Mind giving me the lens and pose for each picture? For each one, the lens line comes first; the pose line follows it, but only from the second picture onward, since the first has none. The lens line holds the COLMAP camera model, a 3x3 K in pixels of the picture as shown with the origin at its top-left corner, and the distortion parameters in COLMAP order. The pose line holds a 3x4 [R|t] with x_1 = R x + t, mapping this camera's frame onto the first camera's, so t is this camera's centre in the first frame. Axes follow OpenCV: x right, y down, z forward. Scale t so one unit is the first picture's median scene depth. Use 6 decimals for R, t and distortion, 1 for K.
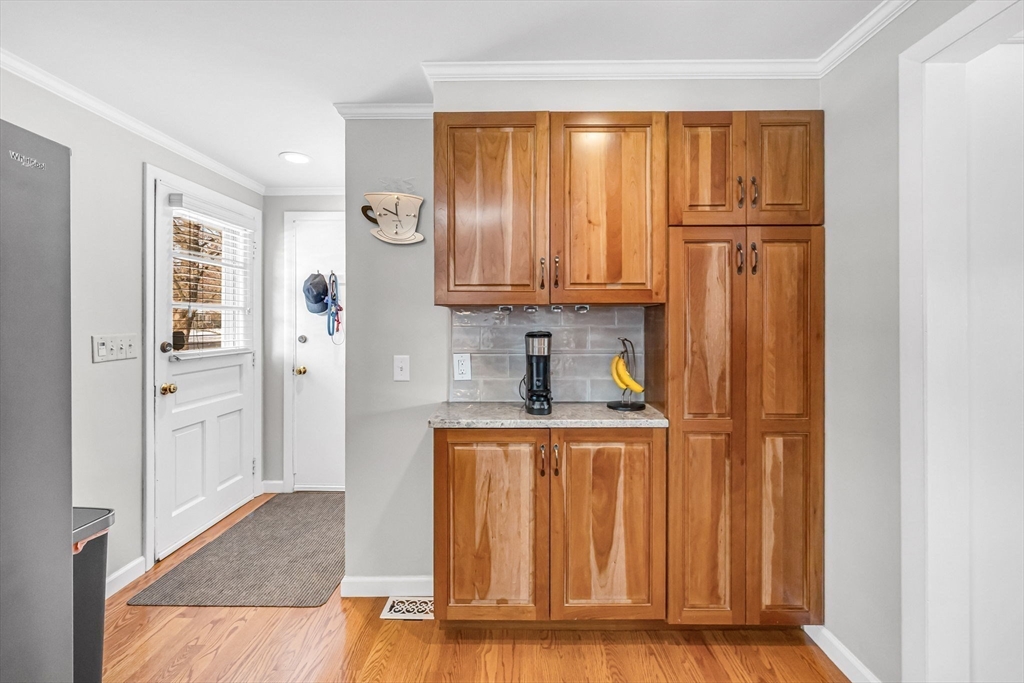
lens RADIAL K [[425.4, 0, 513.0], [0, 425.4, 323.1], [0, 0, 1]] dist [-0.000524, 0.000017]
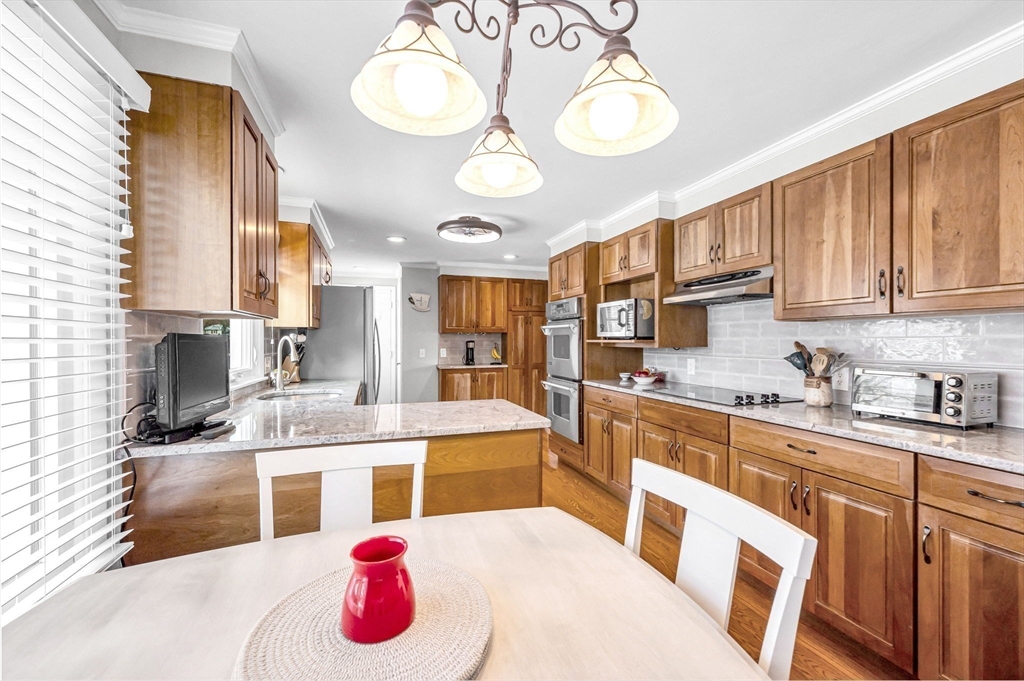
lens RADIAL K [[402.7, 0, 512.0], [0, 402.7, 340.5], [0, 0, 1]] dist [-0.000044, 0.000014]
pose [[0.942938, 0.000661, 0.332969, -0.718320], [-0.001062, 0.999999, 0.001023, 0.016403], [-0.332968, -0.001318, 0.942937, -2.169750]]
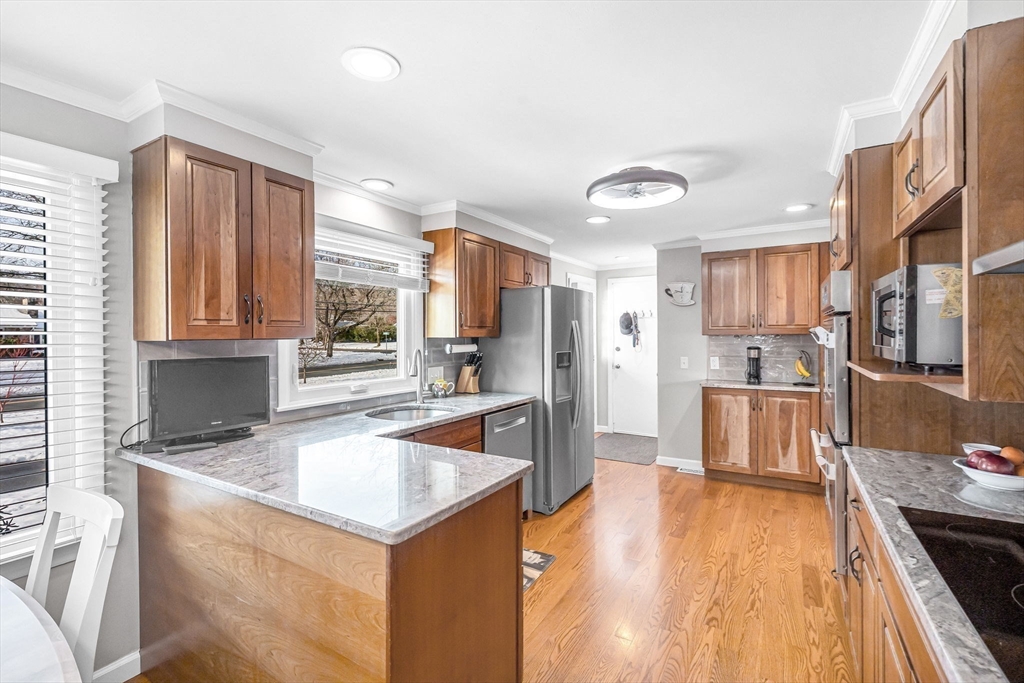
lens RADIAL K [[452.6, 0, 516.8], [0, 452.6, 335.5], [0, 0, 1]] dist [-0.000293, -0.000136]
pose [[0.866688, -0.002274, -0.498845, 0.176907], [0.004486, 0.999985, 0.003237, -0.052931], [0.498830, -0.005043, 0.866685, -1.691175]]
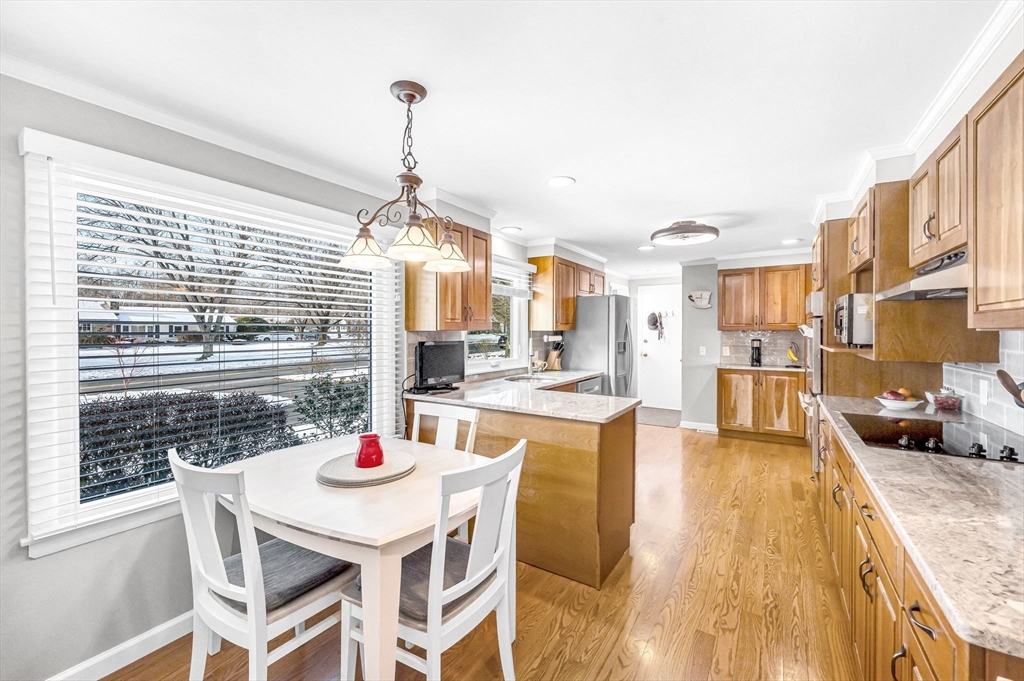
lens RADIAL K [[412.0, 0, 517.6], [0, 412.0, 333.4], [0, 0, 1]] dist [-0.001994, -0.000052]
pose [[0.854655, 0.005719, -0.519164, 0.137607], [-0.001263, 0.999959, 0.008936, -0.045298], [0.519194, -0.006982, 0.854628, -2.439942]]
